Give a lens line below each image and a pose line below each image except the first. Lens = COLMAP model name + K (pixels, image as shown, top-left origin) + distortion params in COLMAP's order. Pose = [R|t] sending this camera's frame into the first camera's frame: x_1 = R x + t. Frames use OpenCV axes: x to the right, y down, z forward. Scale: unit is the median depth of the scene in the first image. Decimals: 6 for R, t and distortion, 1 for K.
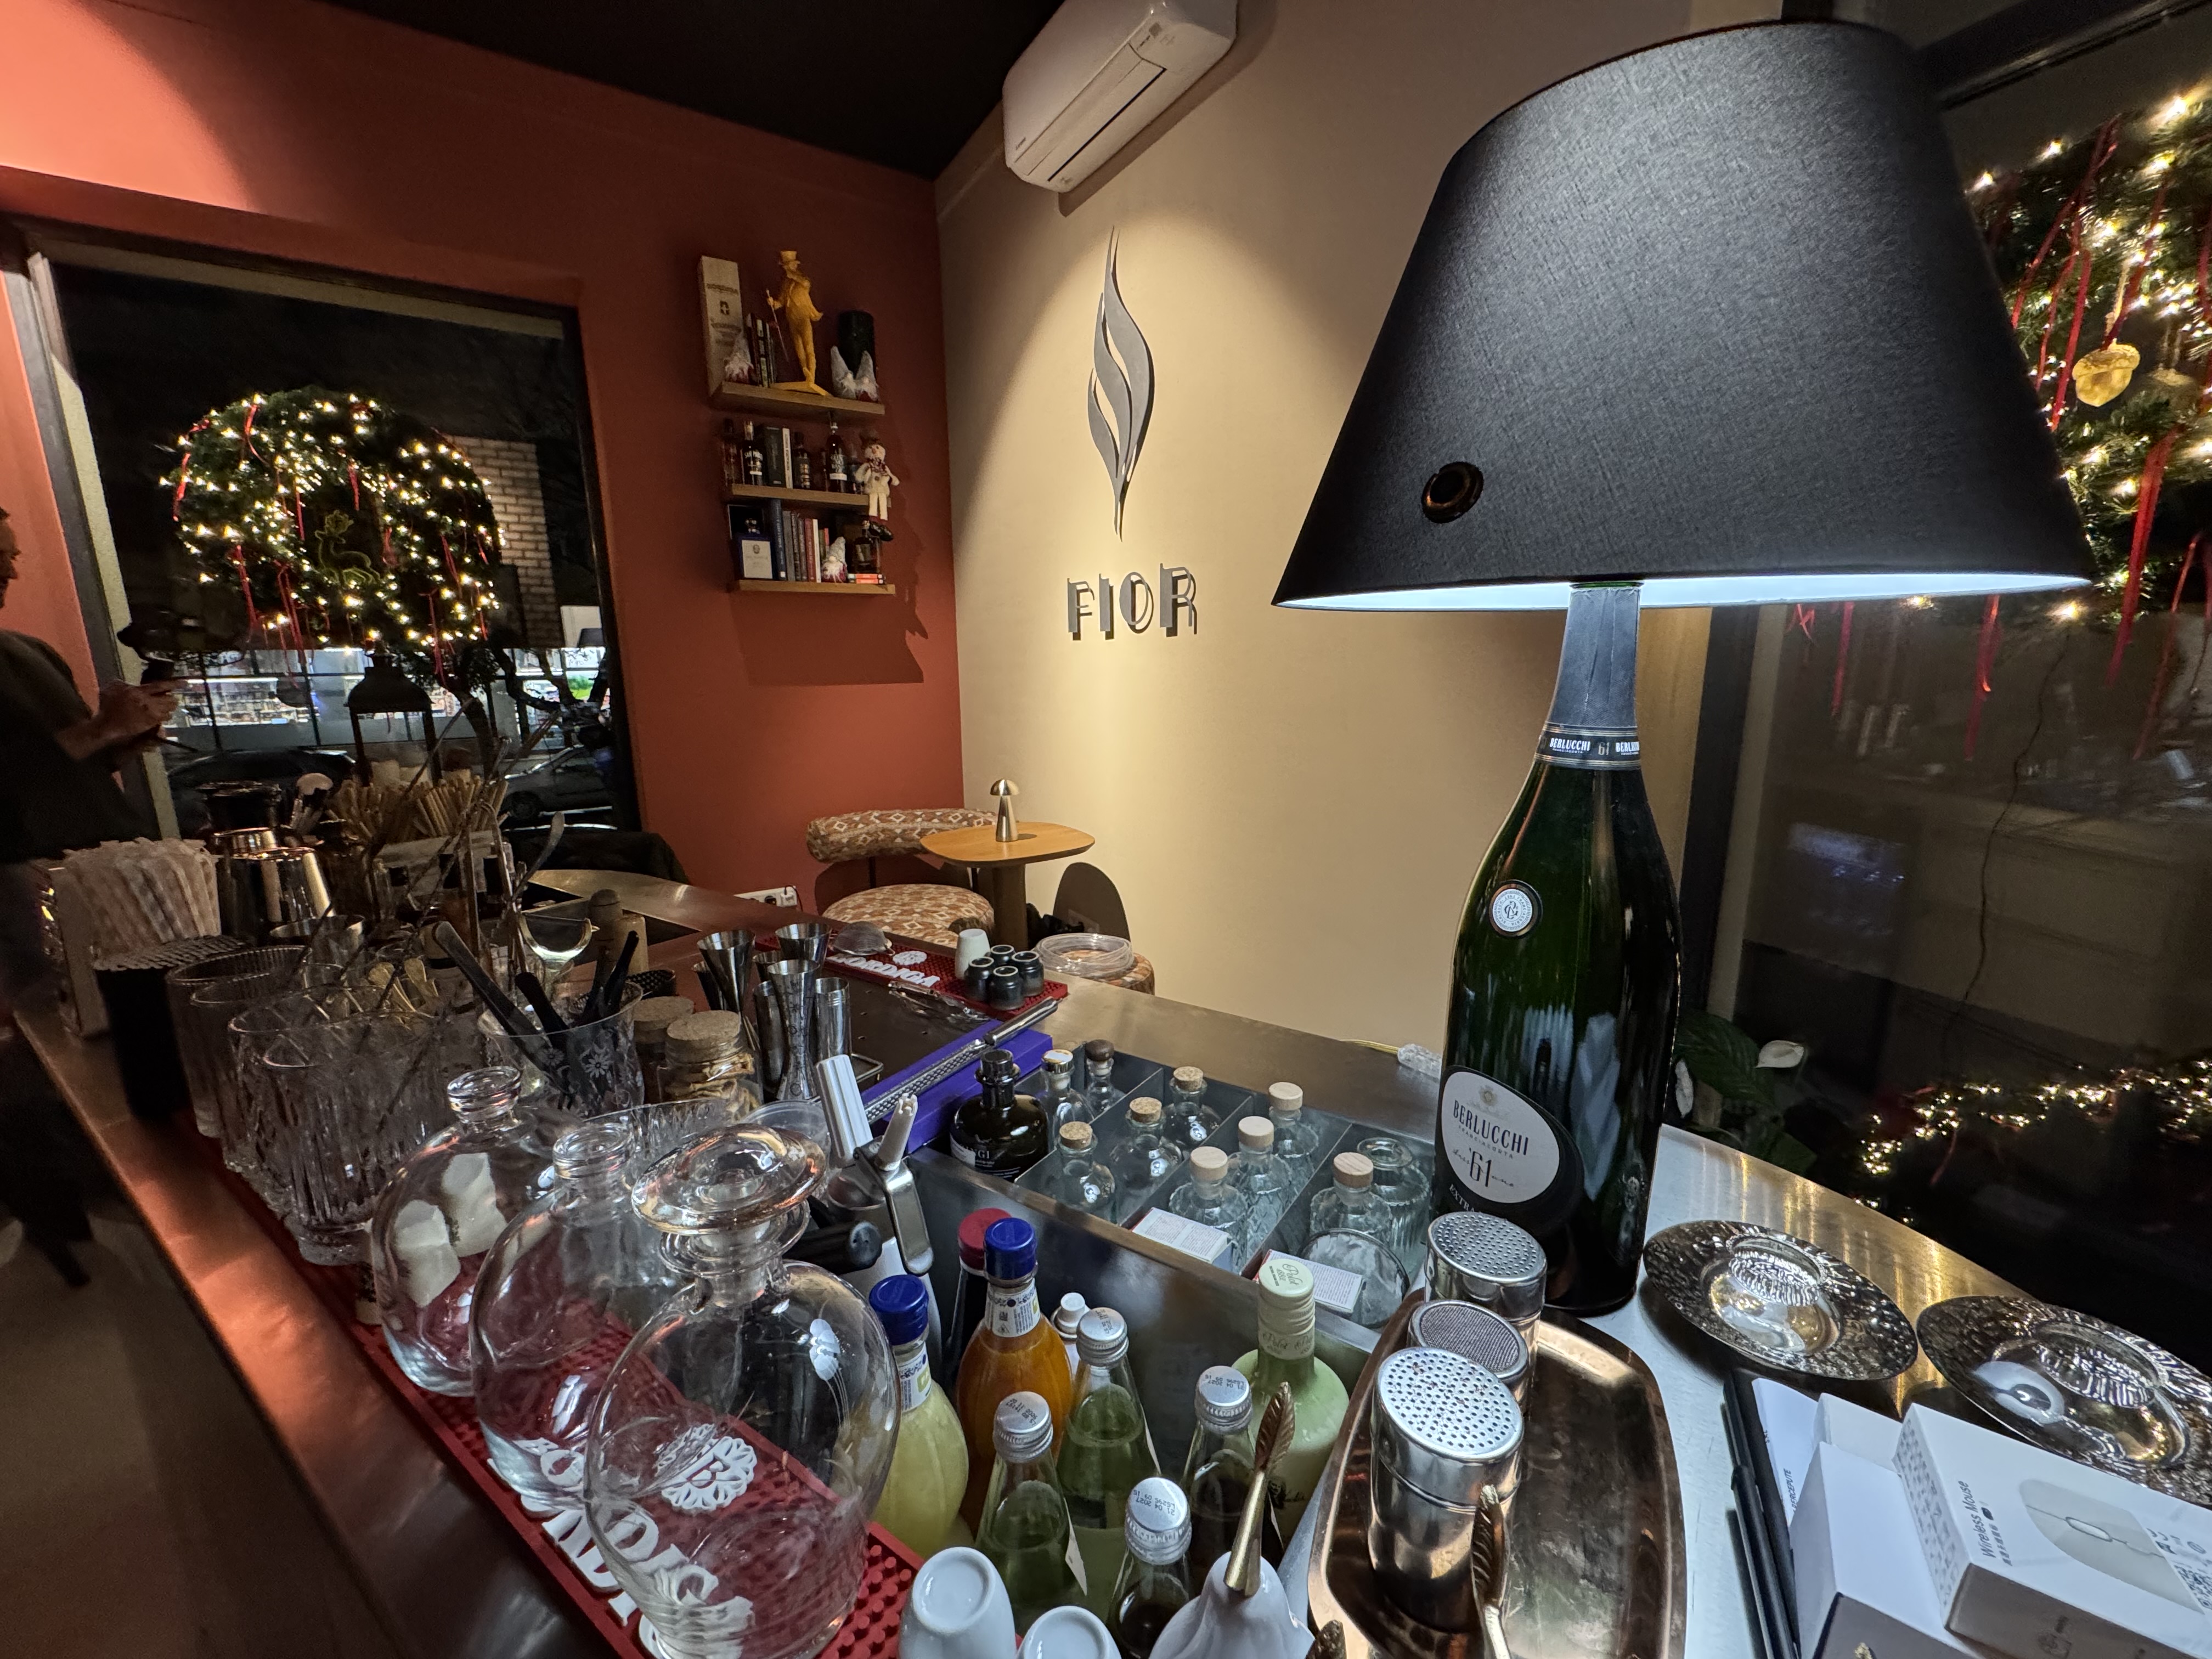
lens RADIAL K [[865.2, 0, 1101.5], [0, 865.2, 829.3], [0, 0, 1]] dist [-0.000079, -0.000068]
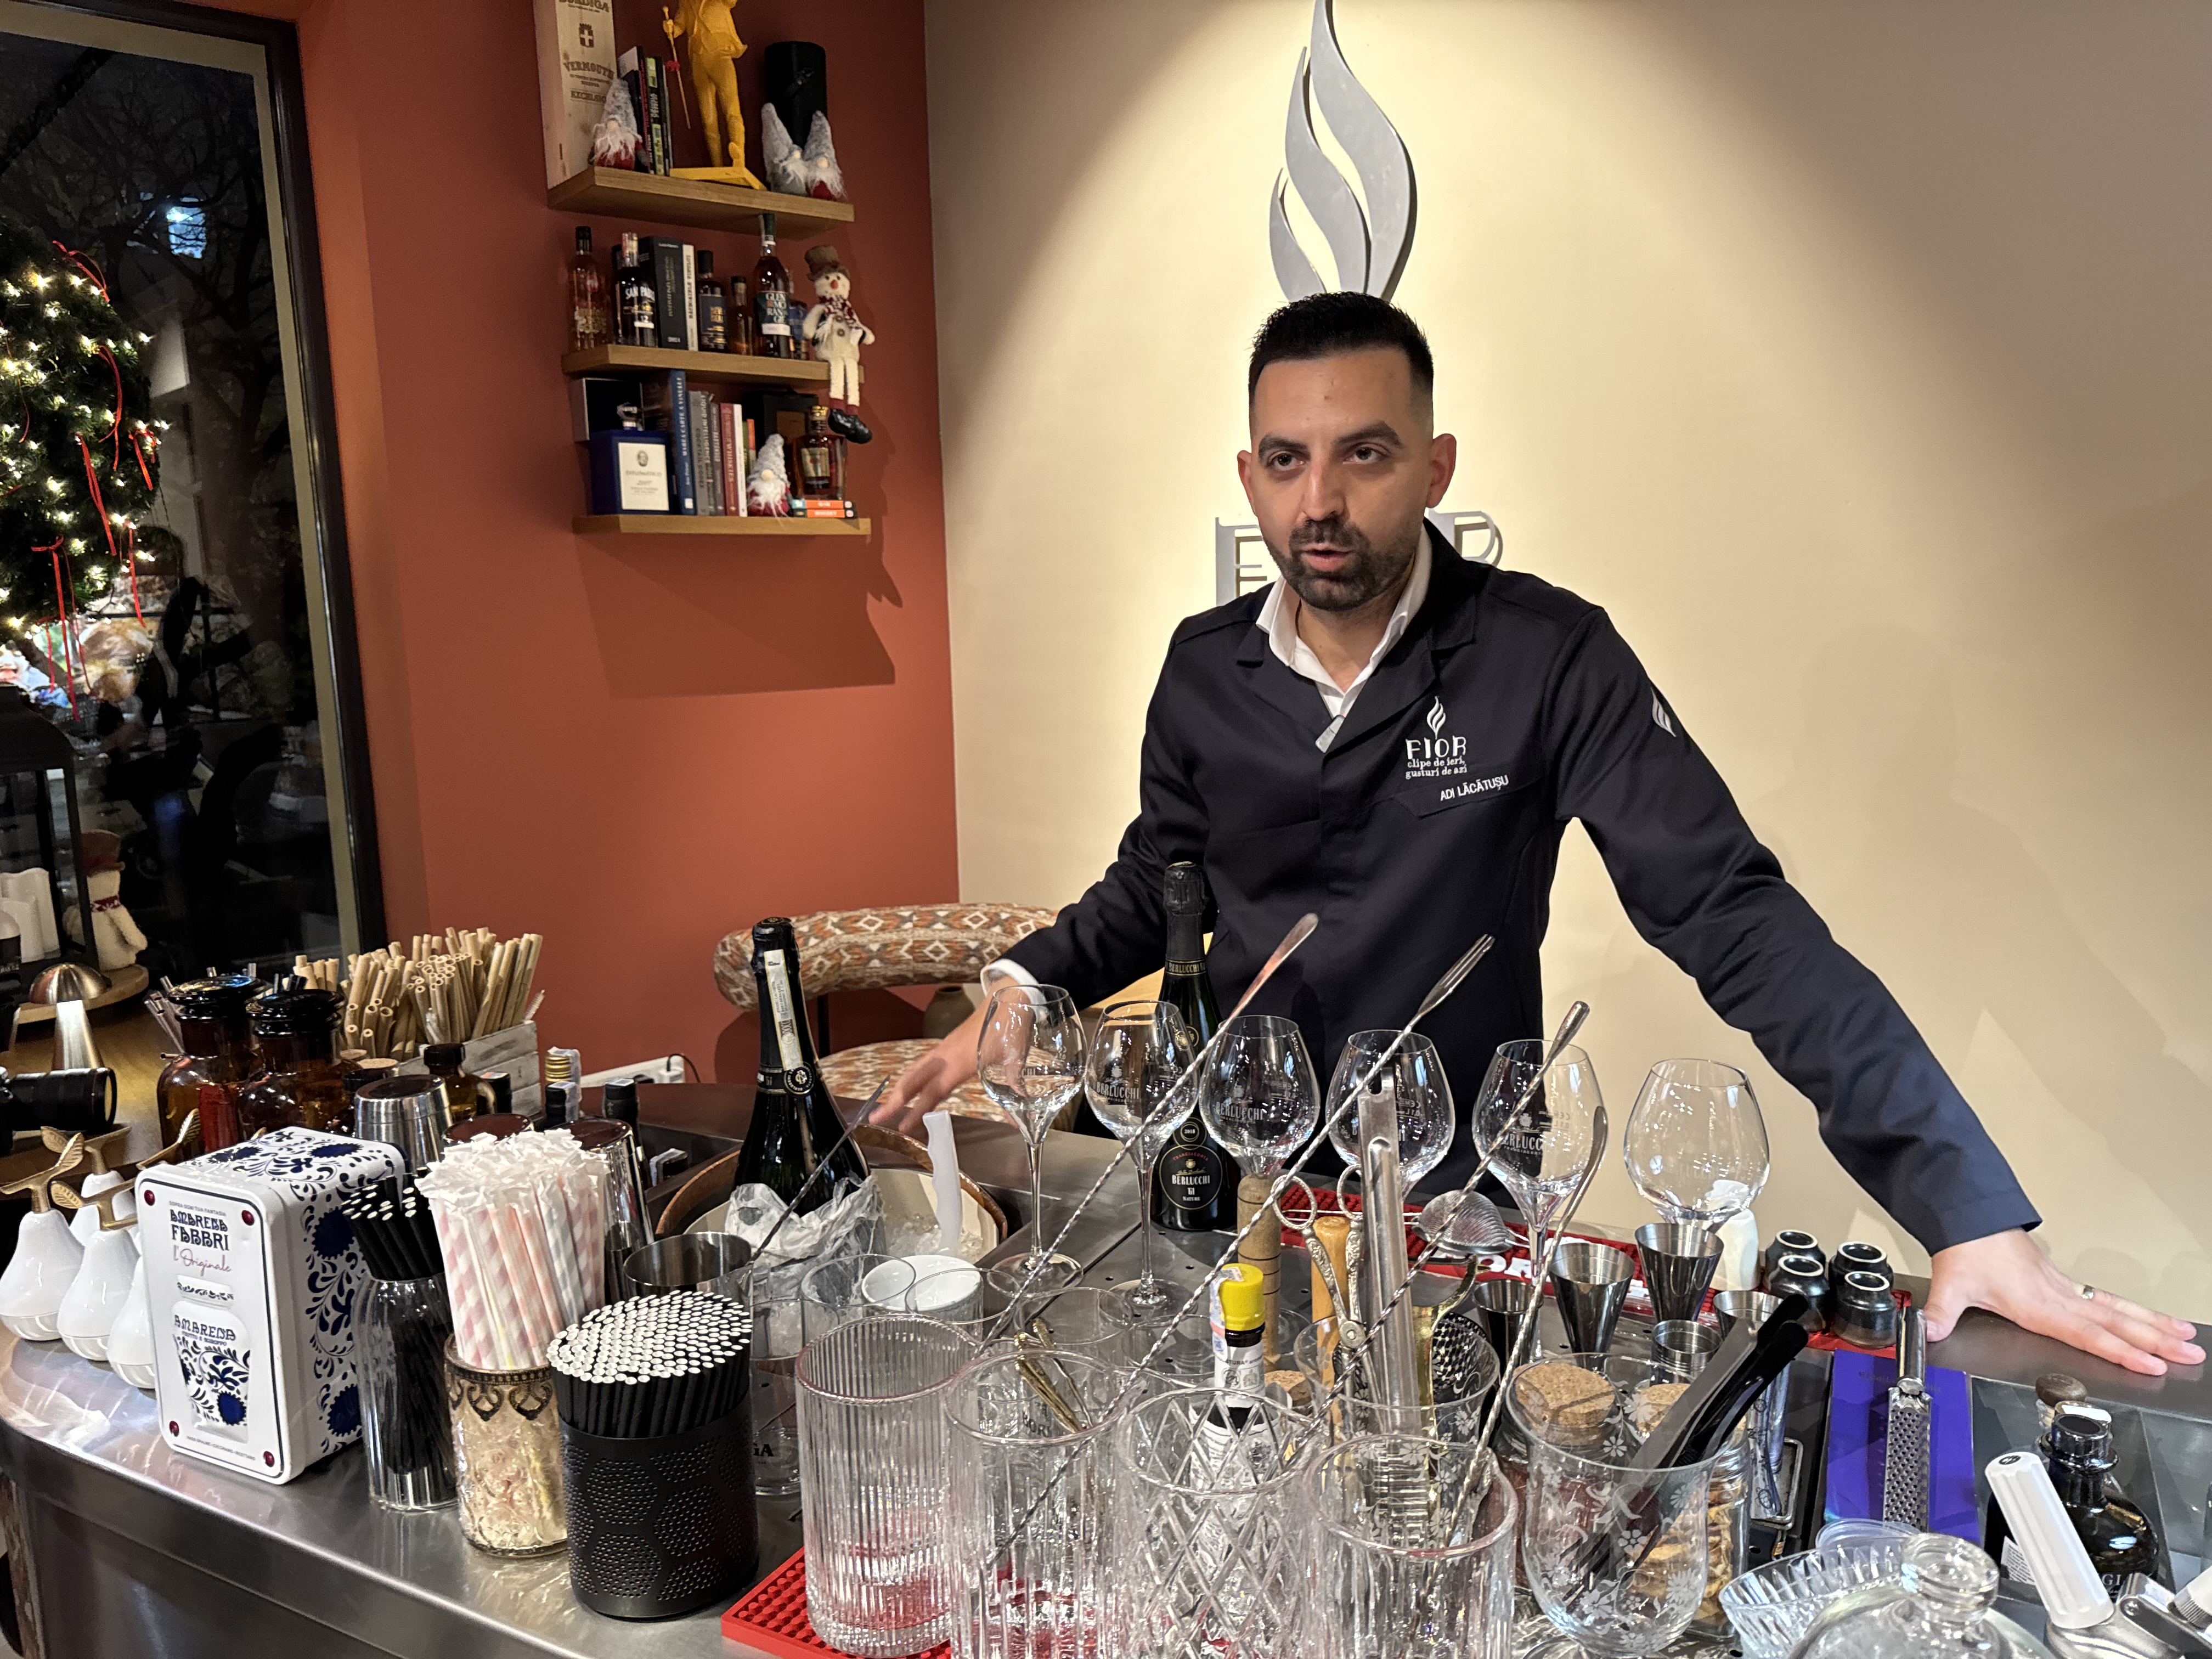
lens RADIAL K [[1543.5, 0, 1111.3], [0, 1543.5, 831.7], [0, 0, 1]] dist [0.112453, -0.178189]
pose [[0.992731, -0.027052, 0.117274, -0.223378], [0.031112, 0.998973, -0.032928, -0.039930], [-0.116263, 0.036337, 0.992554, -0.031089]]
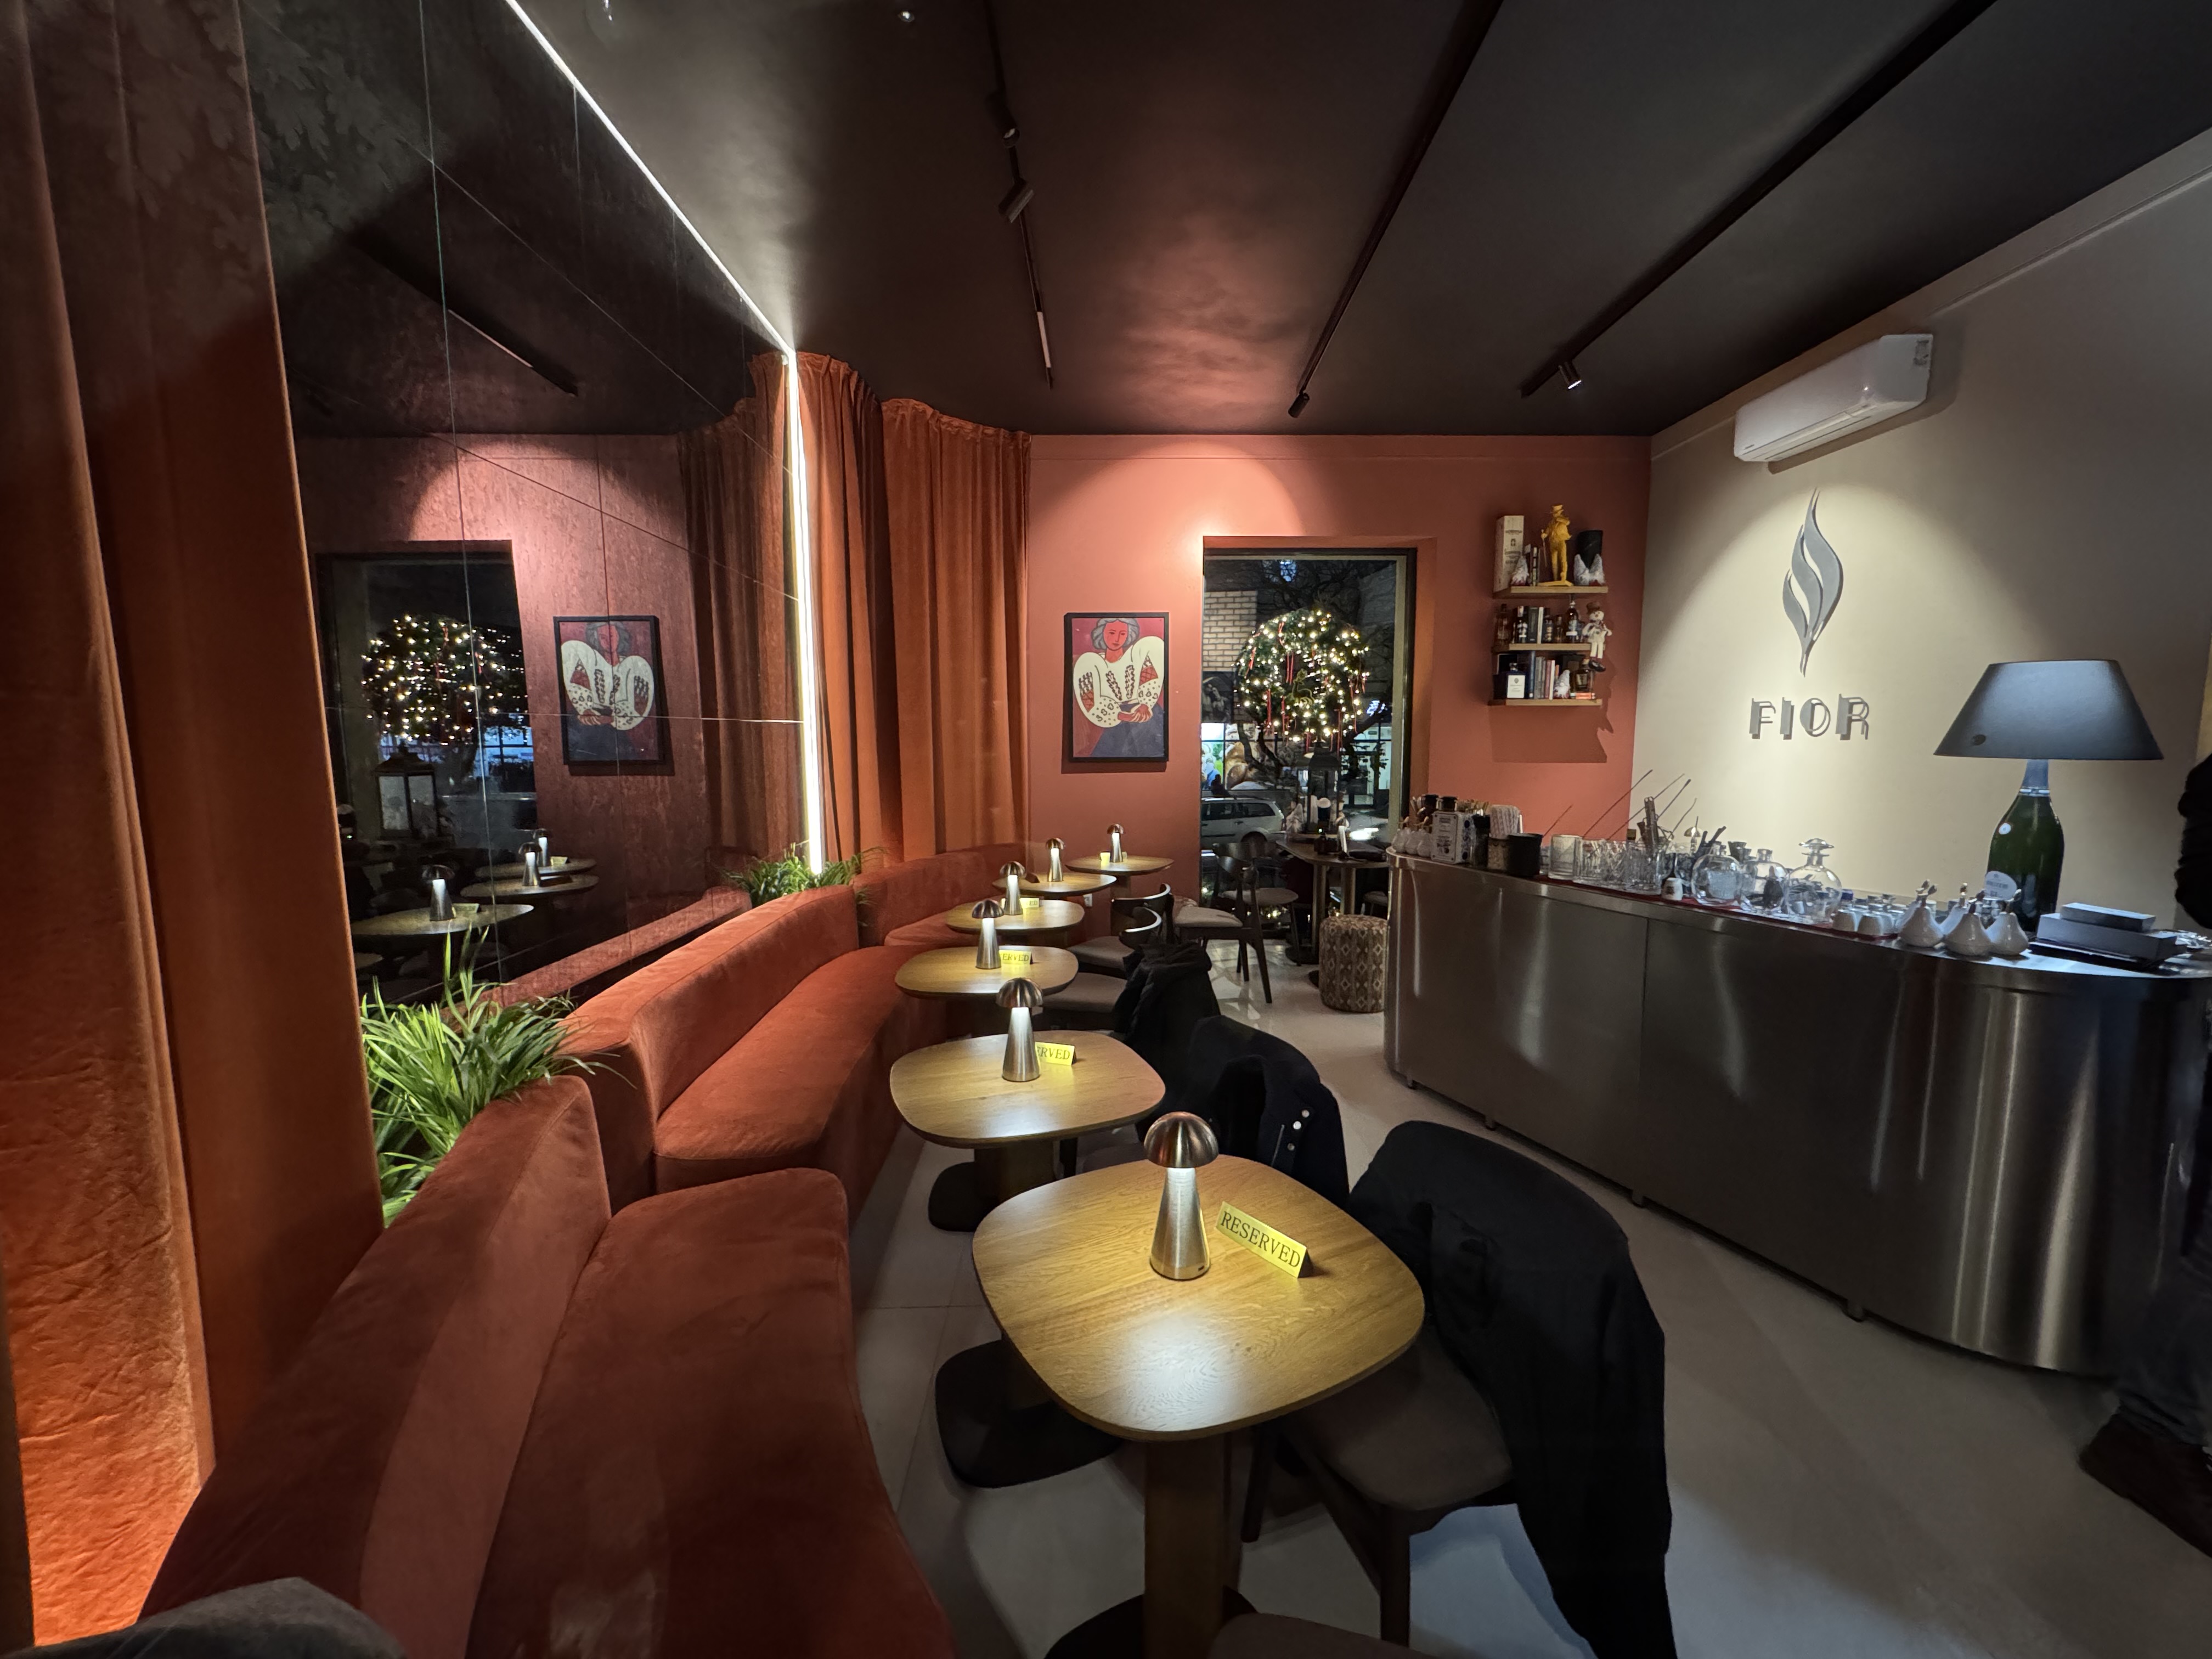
lens RADIAL K [[878.8, 0, 1104.5], [0, 878.8, 832.6], [0, 0, 1]] dist [-0.028329, 0.020510]
pose [[0.842470, 0.071082, -0.534034, -0.151599], [-0.113869, 0.992357, -0.047548, 0.132250], [0.526572, 0.100868, 0.844125, -0.789478]]
